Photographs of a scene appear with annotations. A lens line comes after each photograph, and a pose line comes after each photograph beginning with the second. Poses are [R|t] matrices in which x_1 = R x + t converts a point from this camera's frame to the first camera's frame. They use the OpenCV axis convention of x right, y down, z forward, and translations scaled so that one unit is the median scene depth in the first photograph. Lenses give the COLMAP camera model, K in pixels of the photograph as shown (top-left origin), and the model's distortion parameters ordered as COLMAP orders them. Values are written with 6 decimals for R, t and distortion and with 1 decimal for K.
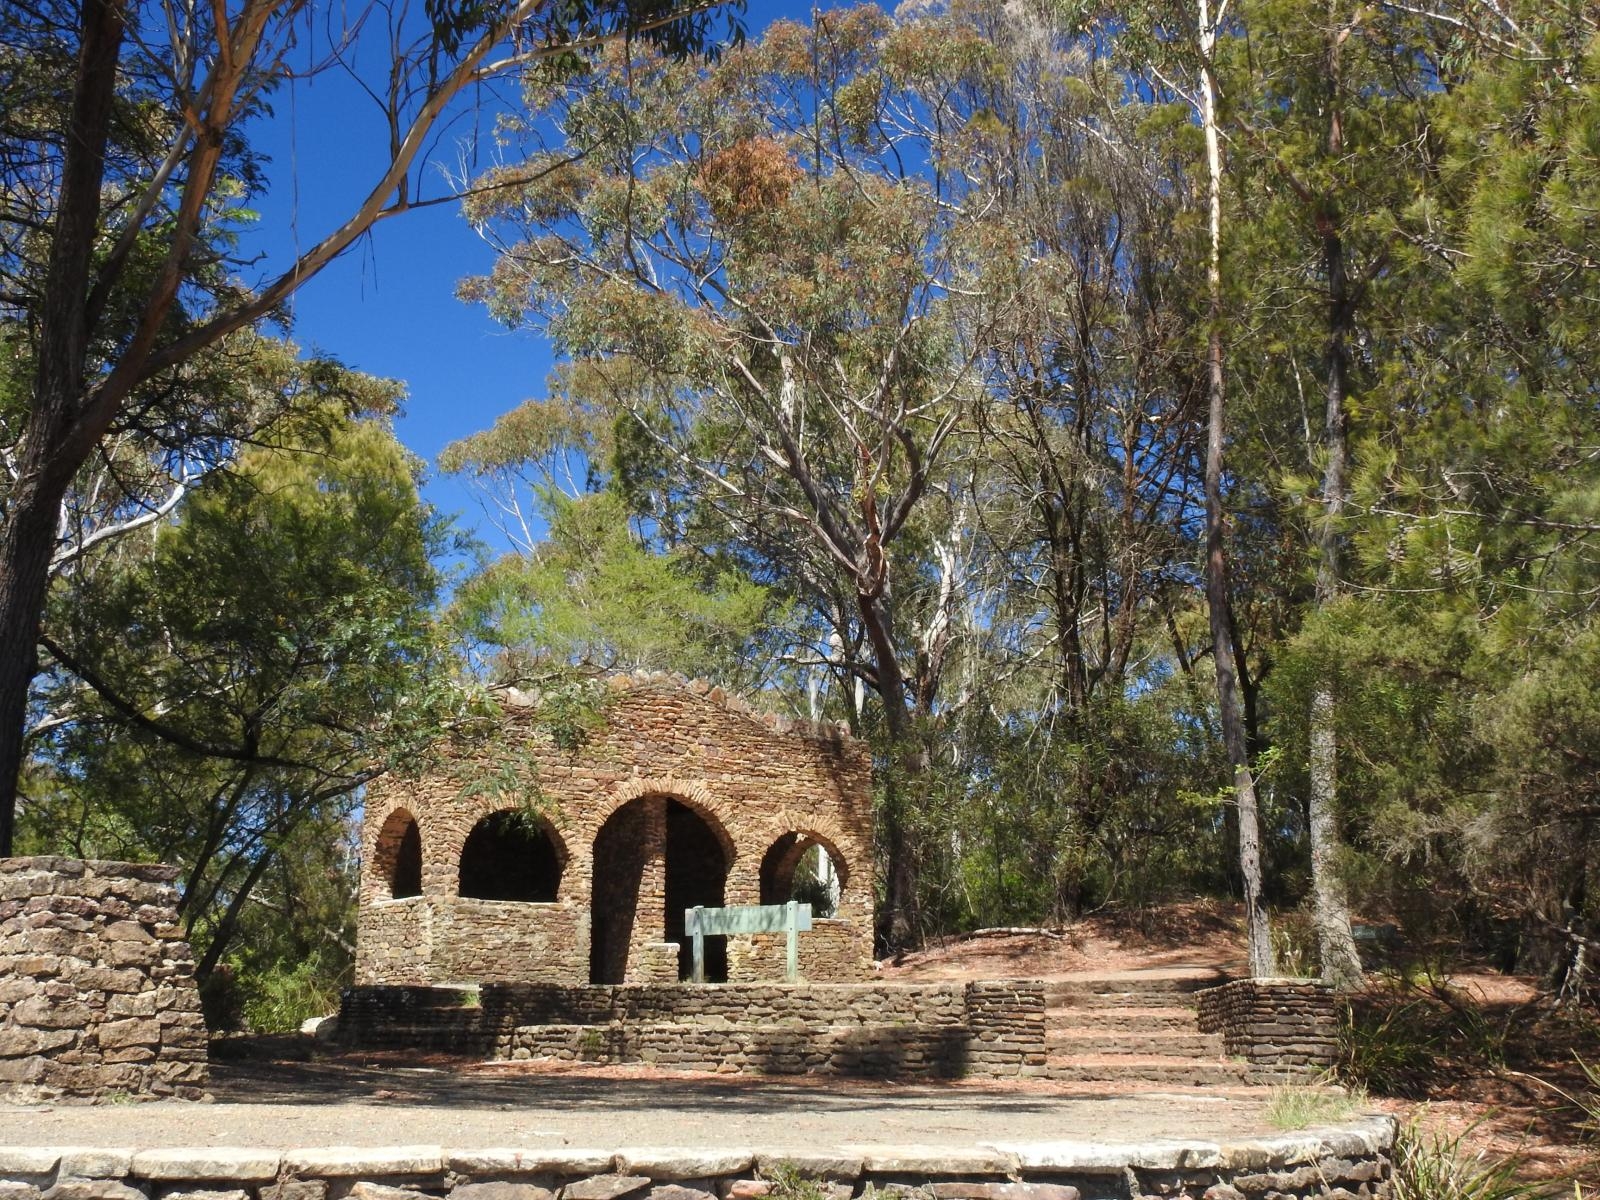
lens RADIAL K [[2199.2, 0, 802.0], [0, 2199.2, 600.7], [0, 0, 1]] dist [0.144356, 0.000000]
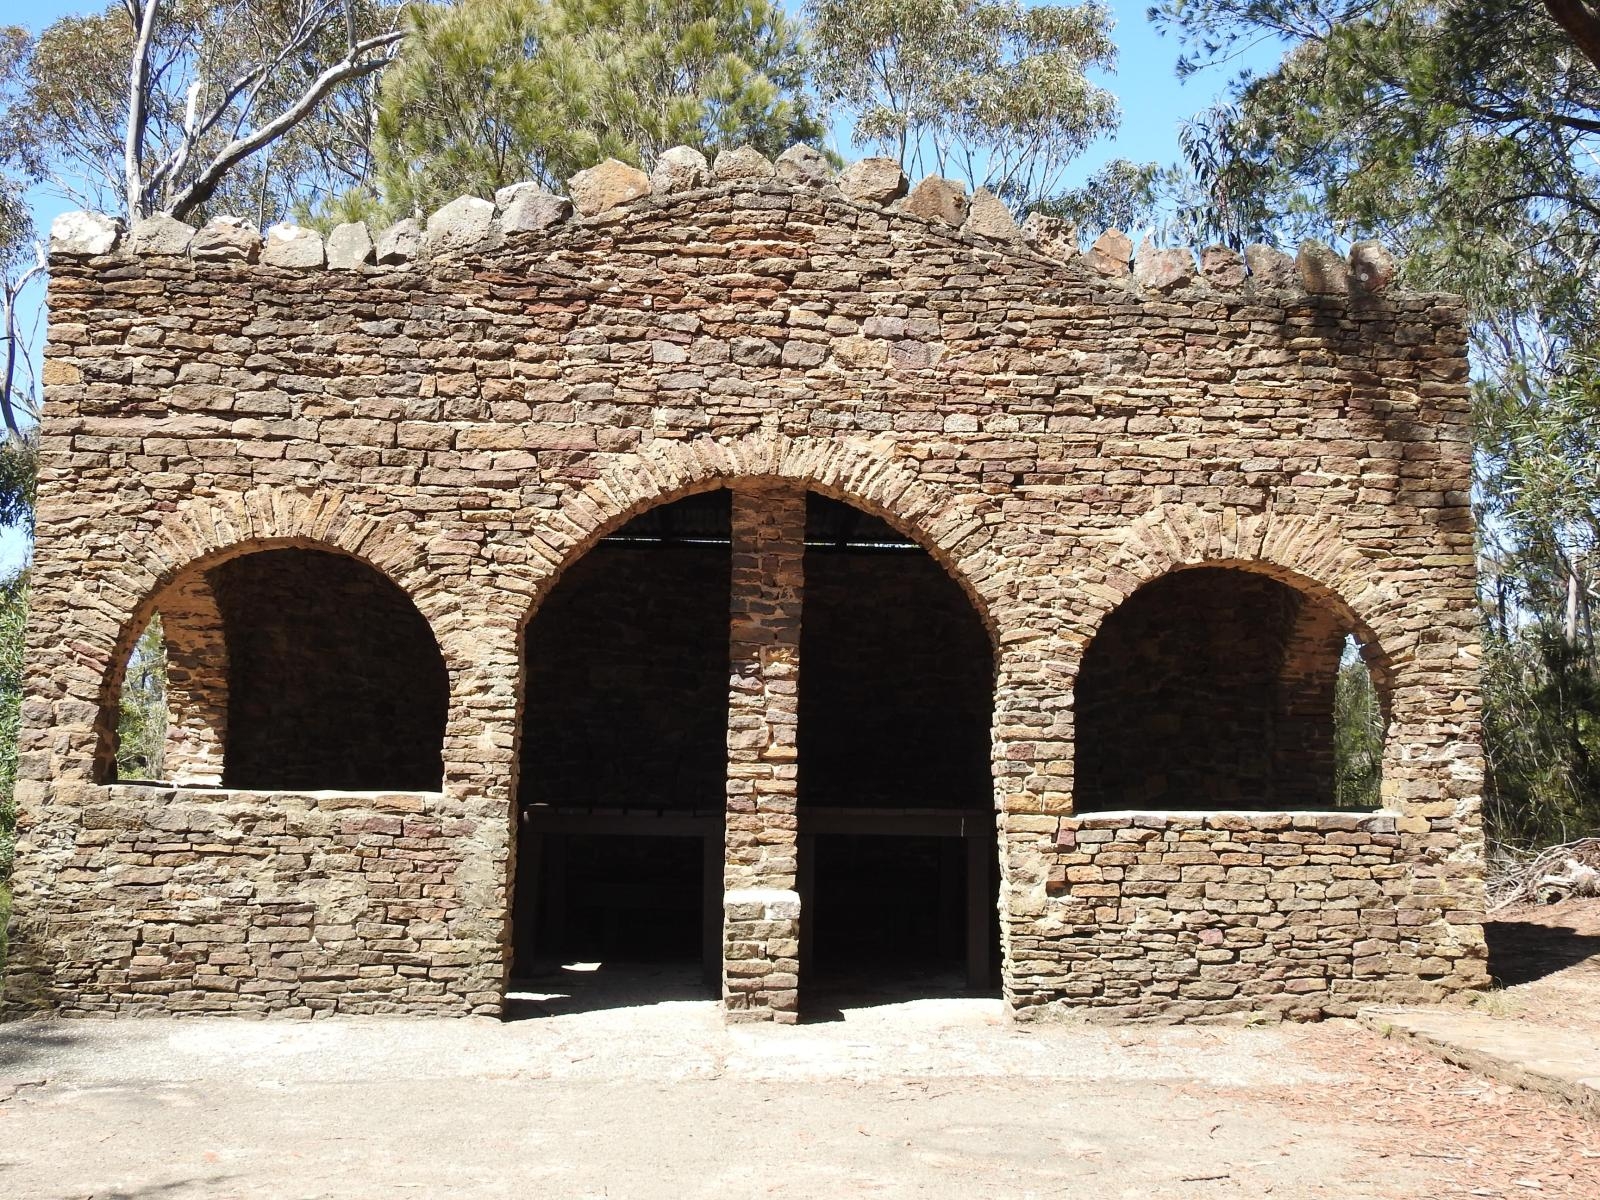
lens RADIAL K [[1841.9, 0, 798.6], [0, 1841.9, 592.8], [0, 0, 1]] dist [0.011367, 0.000000]
pose [[0.835608, -0.050036, -0.547042, 0.106116], [0.100501, 0.992960, 0.062693, 0.087348], [0.540054, -0.107365, 0.834754, 0.747383]]
